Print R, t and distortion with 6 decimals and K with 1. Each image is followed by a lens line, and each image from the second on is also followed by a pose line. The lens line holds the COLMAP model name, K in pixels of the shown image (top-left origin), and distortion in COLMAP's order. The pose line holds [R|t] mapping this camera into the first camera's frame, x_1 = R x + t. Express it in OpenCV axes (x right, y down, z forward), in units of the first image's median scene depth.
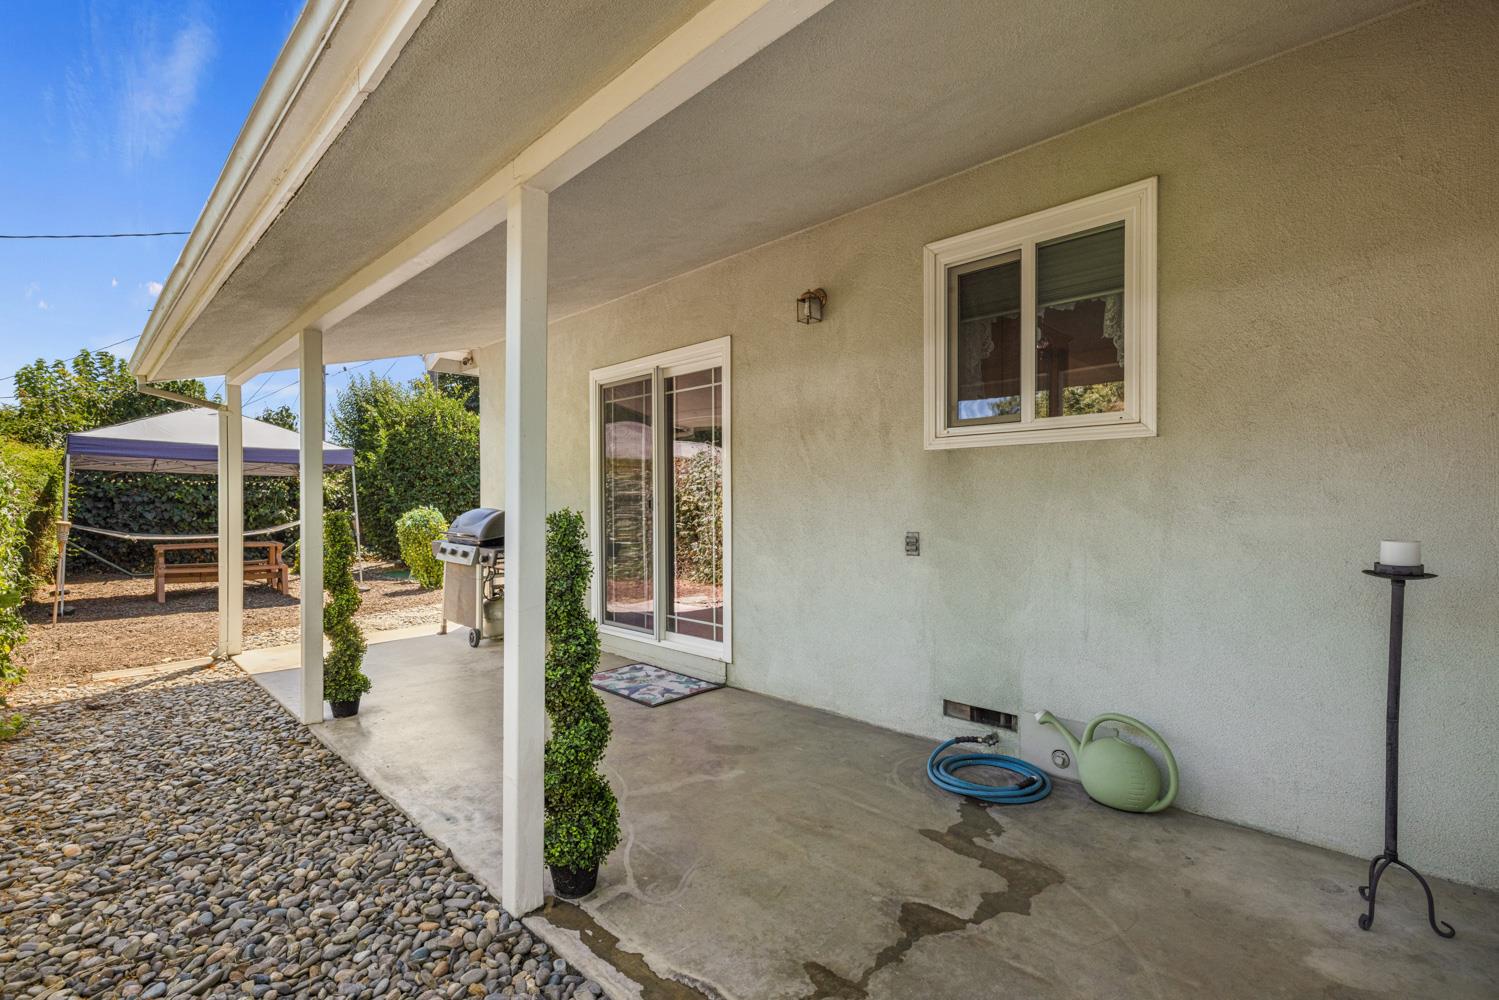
lens RADIAL K [[675.3, 0, 746.6], [0, 675.3, 512.4], [0, 0, 1]] dist [-0.003029, 0.000535]
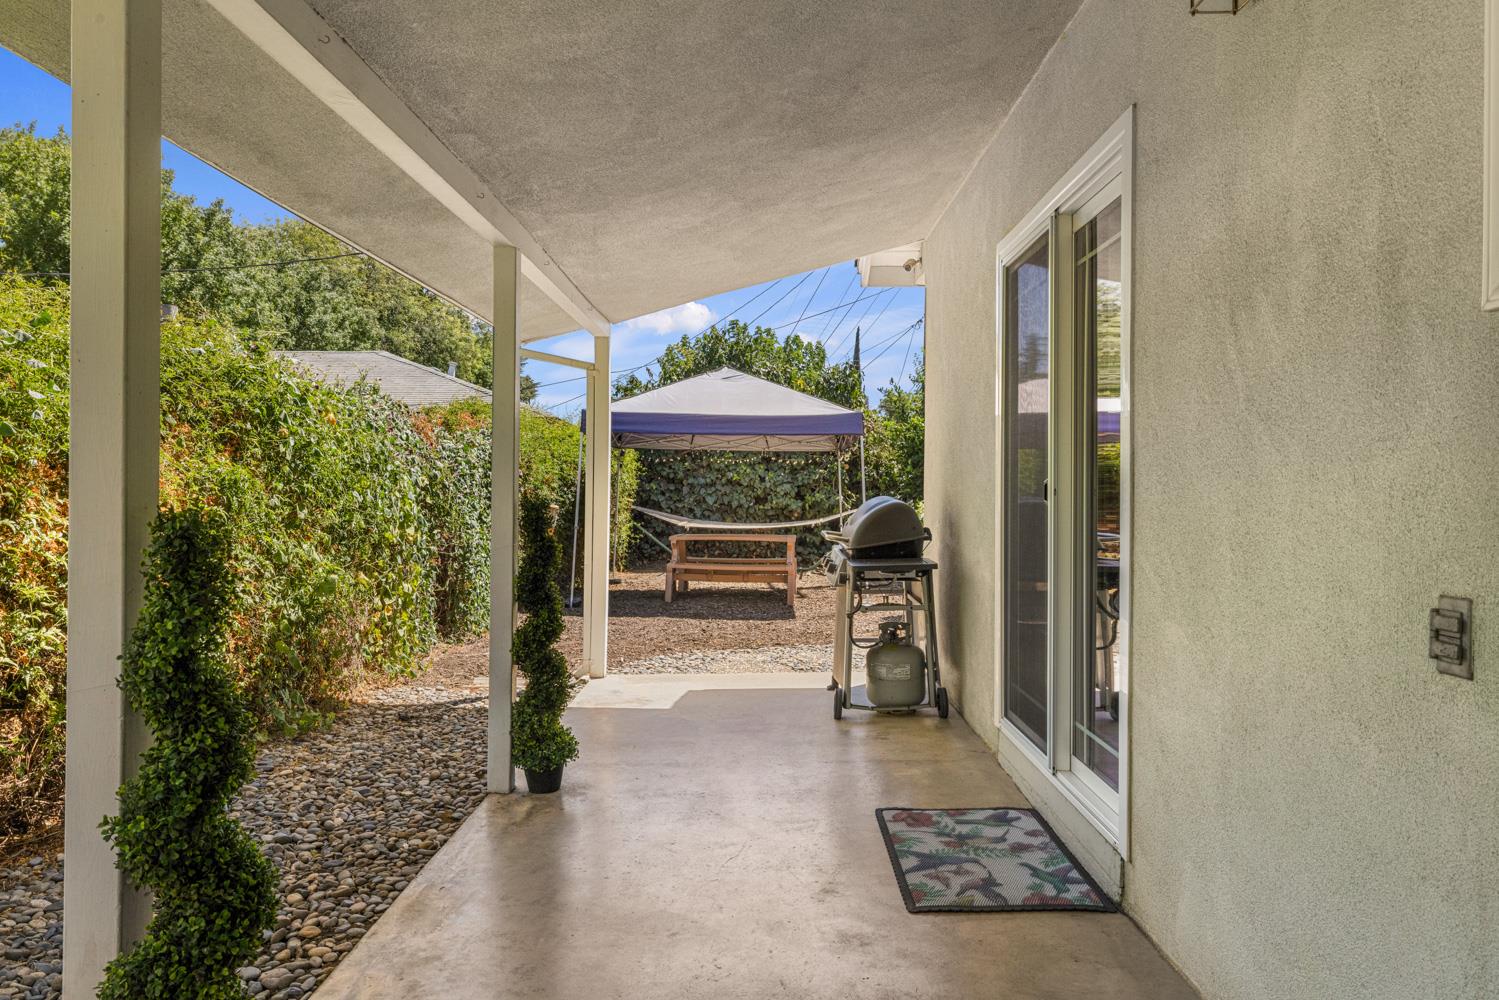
lens RADIAL K [[1015.5, 0, 759.2], [0, 1015.5, 493.5], [0, 0, 1]] dist [0.000635, 0.003057]
pose [[0.697624, 0.010010, -0.716394, 0.280534], [-0.015631, 0.999877, -0.001250, -0.008095], [0.716294, 0.012069, 0.697694, 0.379849]]
